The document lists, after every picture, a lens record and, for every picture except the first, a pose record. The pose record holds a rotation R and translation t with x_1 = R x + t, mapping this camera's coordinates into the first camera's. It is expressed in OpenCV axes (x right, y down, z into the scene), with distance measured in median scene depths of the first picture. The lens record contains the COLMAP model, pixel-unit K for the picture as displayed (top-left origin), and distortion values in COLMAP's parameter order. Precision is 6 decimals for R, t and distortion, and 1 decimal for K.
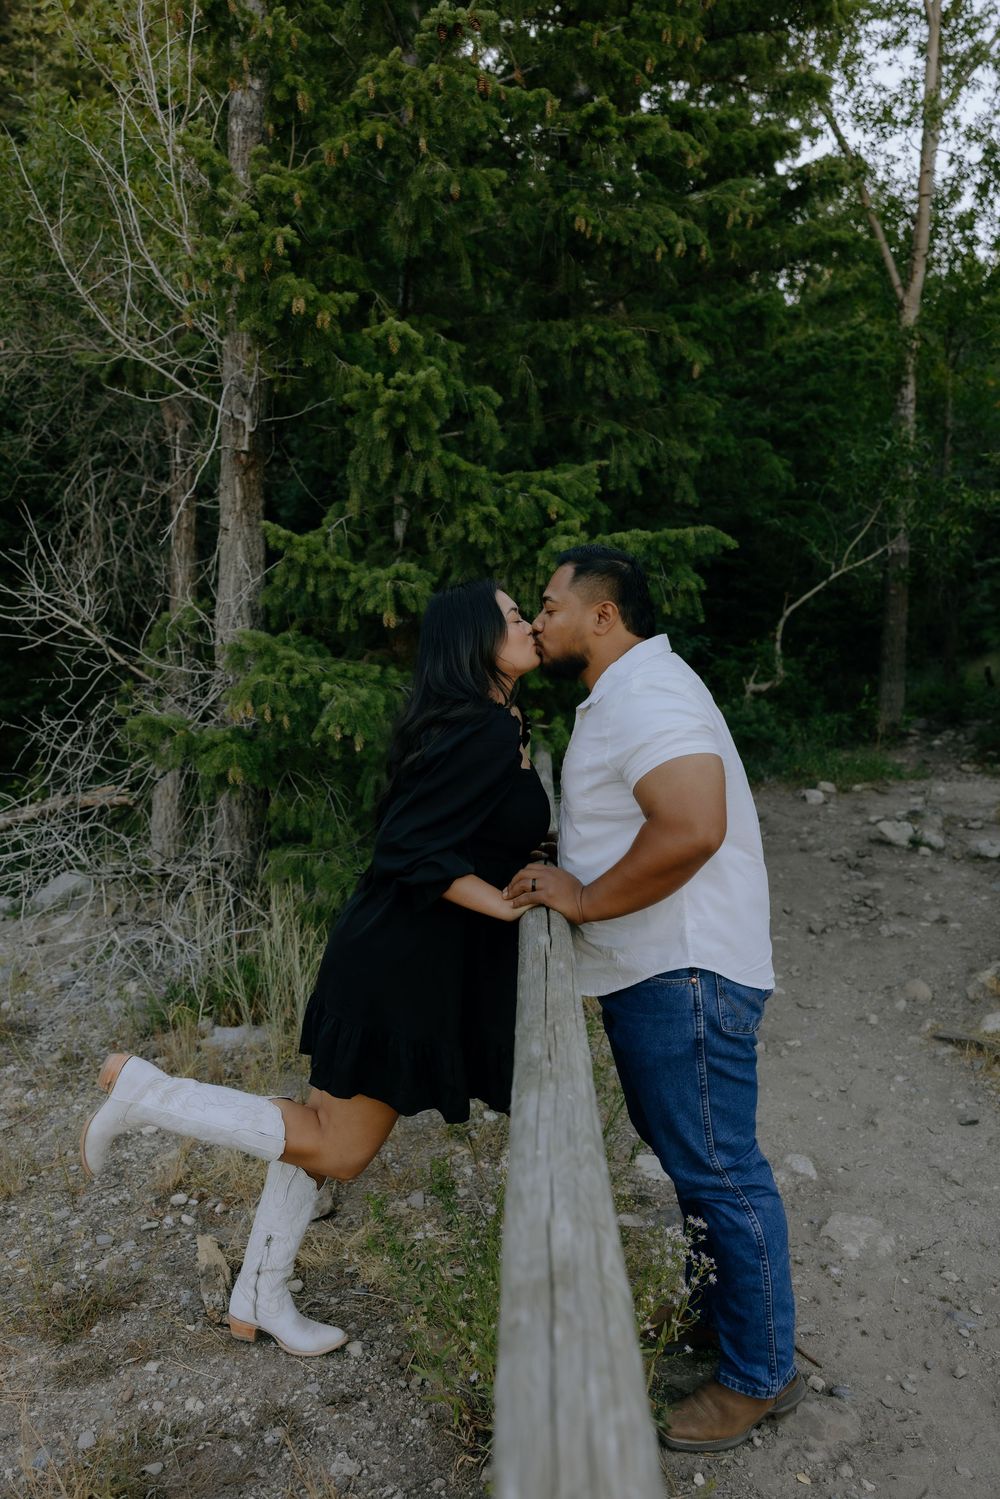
lens RADIAL K [[1205.8, 0, 461.3], [0, 1205.8, 740.0], [0, 0, 1]] dist [0.004213, 0.003976]
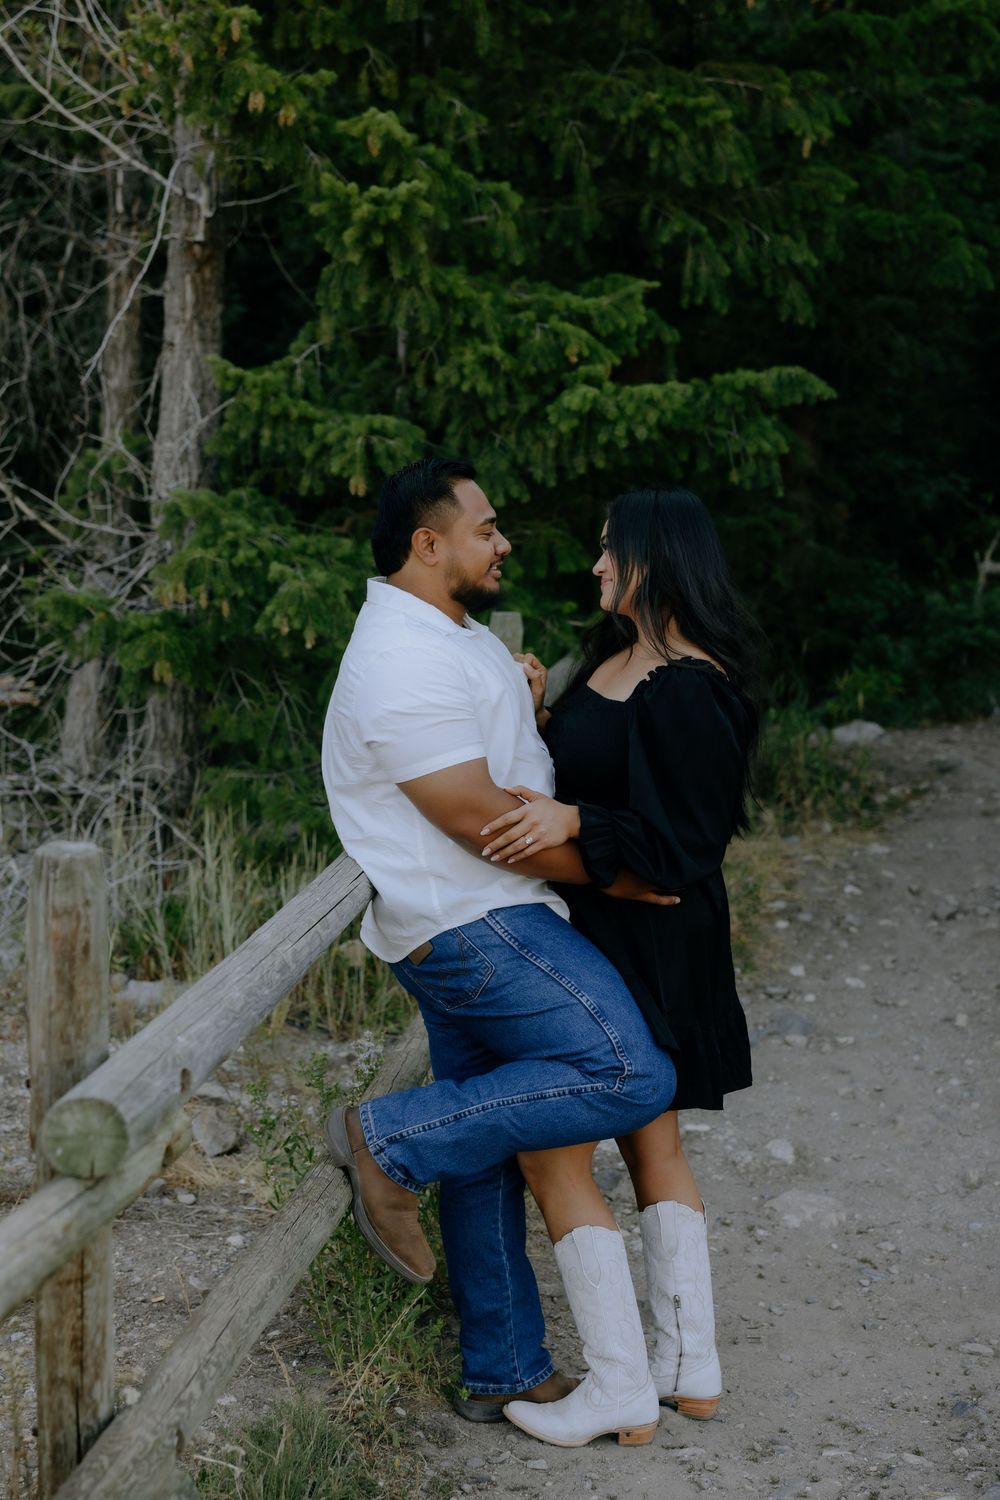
lens RADIAL K [[2847.4, 0, 503.5], [0, 2847.4, 745.0], [0, 0, 1]] dist [-0.014501, 0.000000]
pose [[0.993610, 0.045682, -0.103209, 0.226562], [-0.040306, 0.997749, 0.053588, -0.031272], [0.105425, -0.049086, 0.993215, -0.831662]]
